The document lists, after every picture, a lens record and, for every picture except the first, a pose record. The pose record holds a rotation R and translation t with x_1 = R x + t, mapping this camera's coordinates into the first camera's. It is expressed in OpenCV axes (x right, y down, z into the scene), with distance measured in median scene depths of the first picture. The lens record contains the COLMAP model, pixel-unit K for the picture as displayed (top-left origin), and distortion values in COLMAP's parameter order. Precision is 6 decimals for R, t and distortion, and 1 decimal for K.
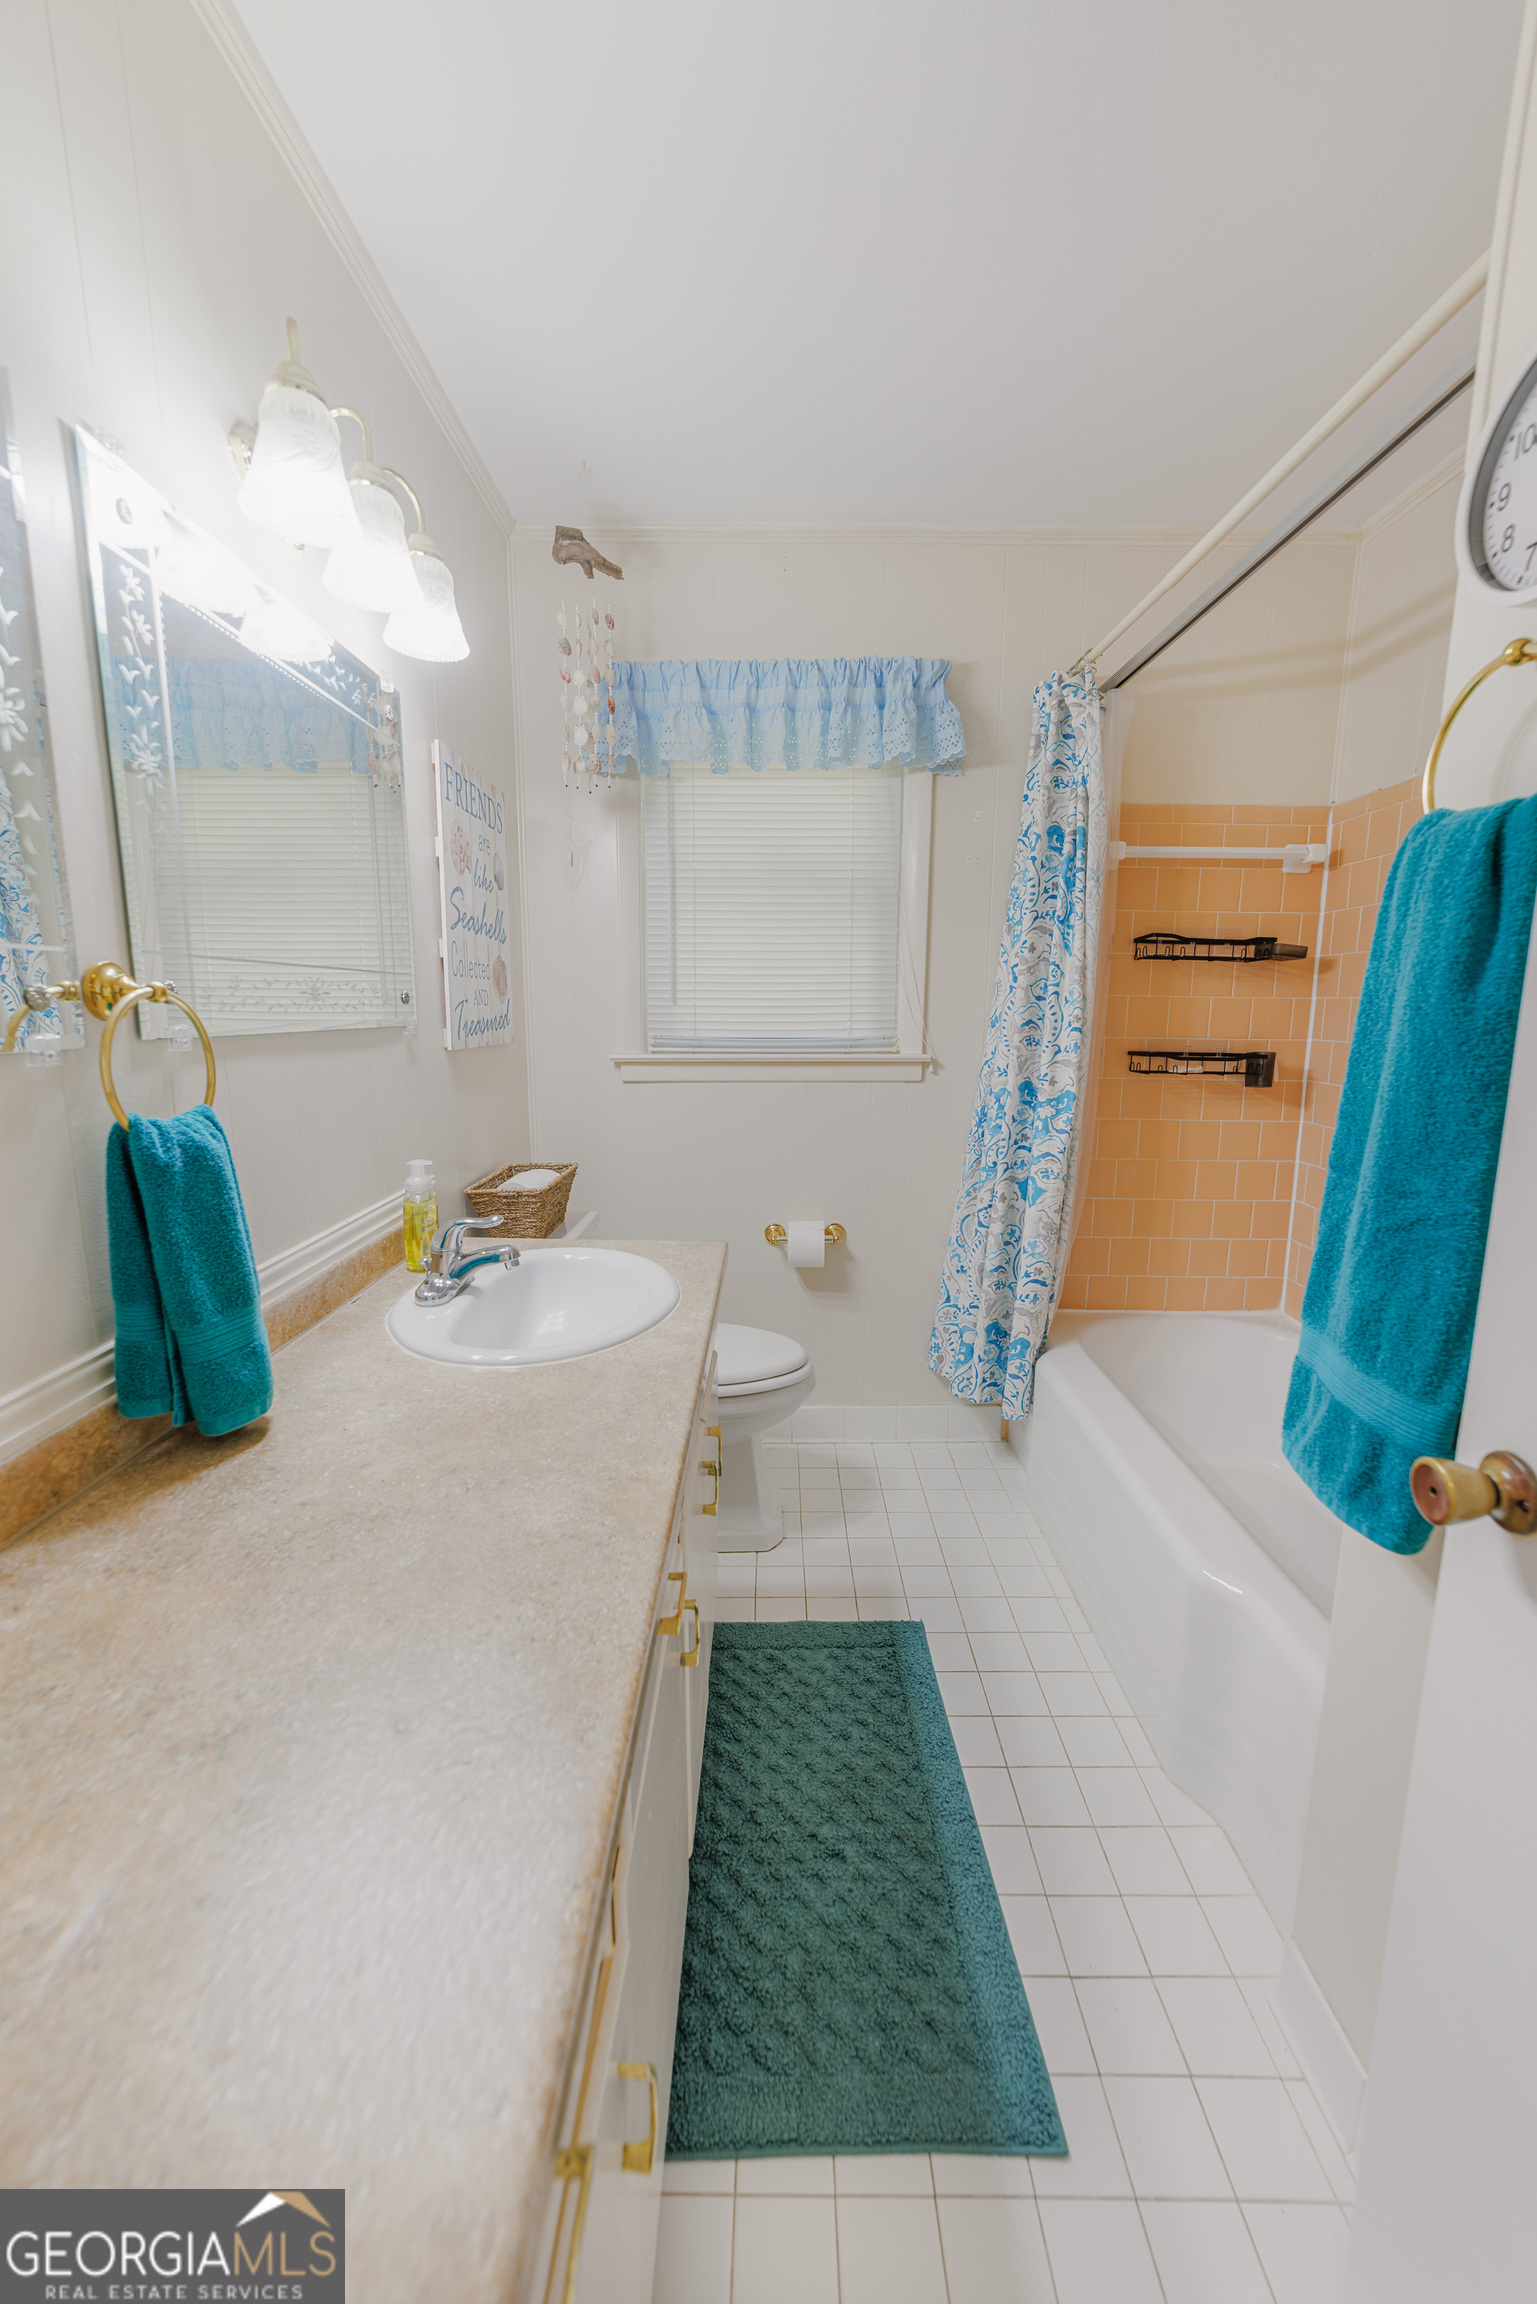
lens RADIAL K [[899.6, 0, 764.8], [0, 899.6, 1147.5], [0, 0, 1]] dist [0.000141, -0.000010]
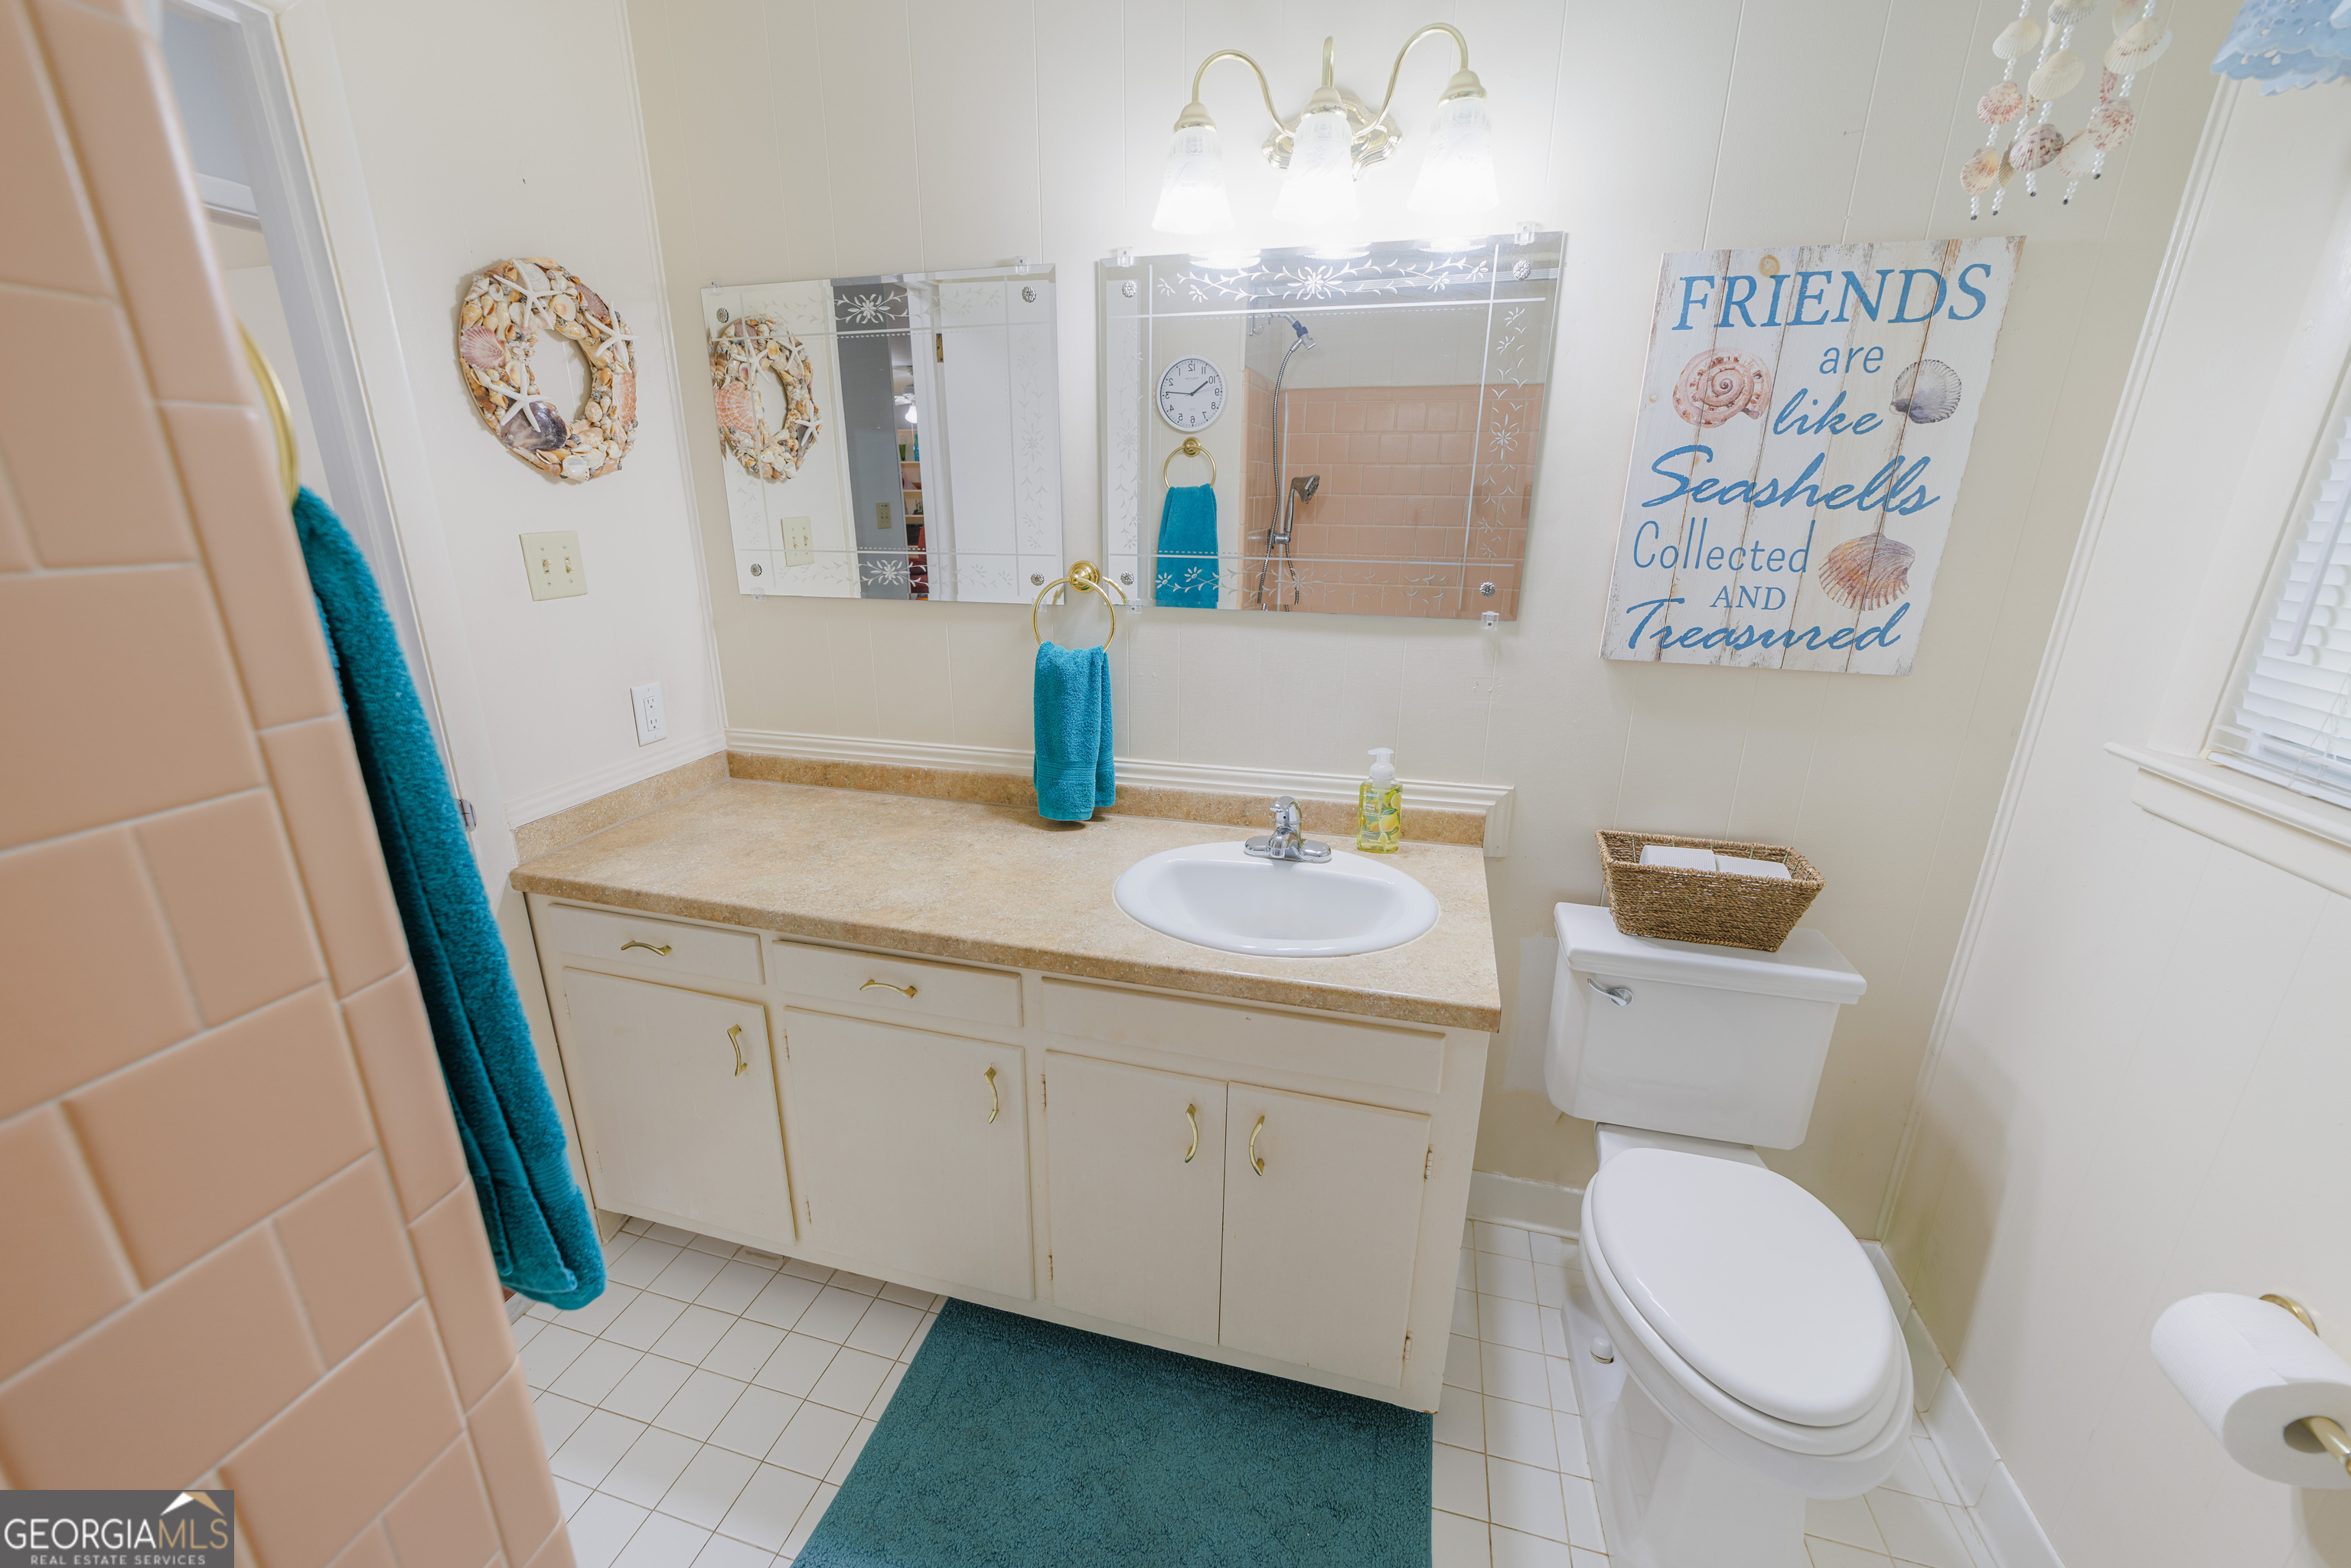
lens RADIAL K [[918.0, 0, 1163.4], [0, 918.0, 796.0], [0, 0, 1]] dist [0.000141, -0.000010]
pose [[-0.264481, 0.291290, -0.919347, 1.041072], [-0.159093, 0.927054, 0.339500, -0.397645], [0.951178, 0.236054, -0.198846, 1.523224]]
